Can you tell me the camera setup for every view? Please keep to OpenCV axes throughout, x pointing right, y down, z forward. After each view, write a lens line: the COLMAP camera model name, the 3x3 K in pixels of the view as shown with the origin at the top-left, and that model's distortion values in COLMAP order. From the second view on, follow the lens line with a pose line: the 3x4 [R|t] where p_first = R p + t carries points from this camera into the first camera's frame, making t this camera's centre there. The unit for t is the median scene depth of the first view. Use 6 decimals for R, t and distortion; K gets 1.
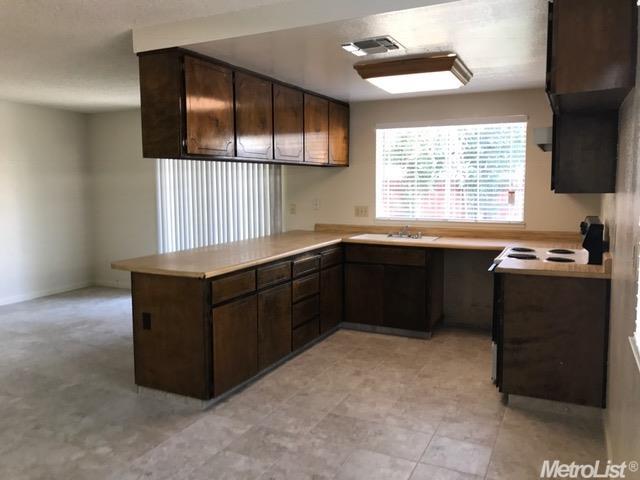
lens RADIAL K [[526.1, 0, 318.4], [0, 526.1, 239.3], [0, 0, 1]] dist [0.001952, -0.006578]
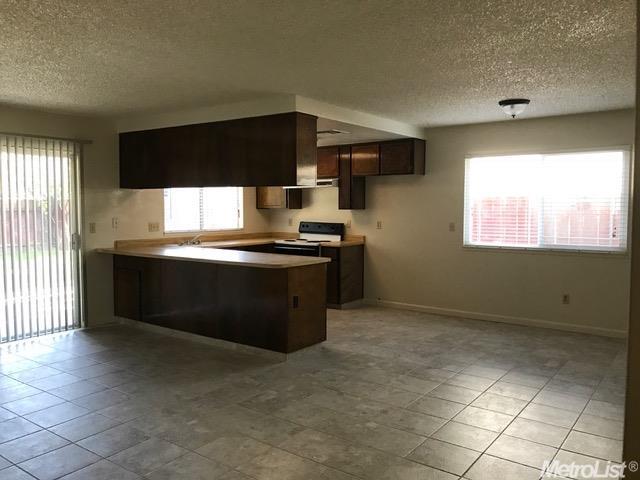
lens RADIAL K [[526.1, 0, 320.2], [0, 526.1, 236.1], [0, 0, 1]] dist [0.001952, -0.006578]
pose [[0.172465, -0.051954, 0.983644, -1.829775], [0.096874, 0.994662, 0.035551, -0.068538], [-0.980240, 0.089158, 0.176578, 0.737186]]
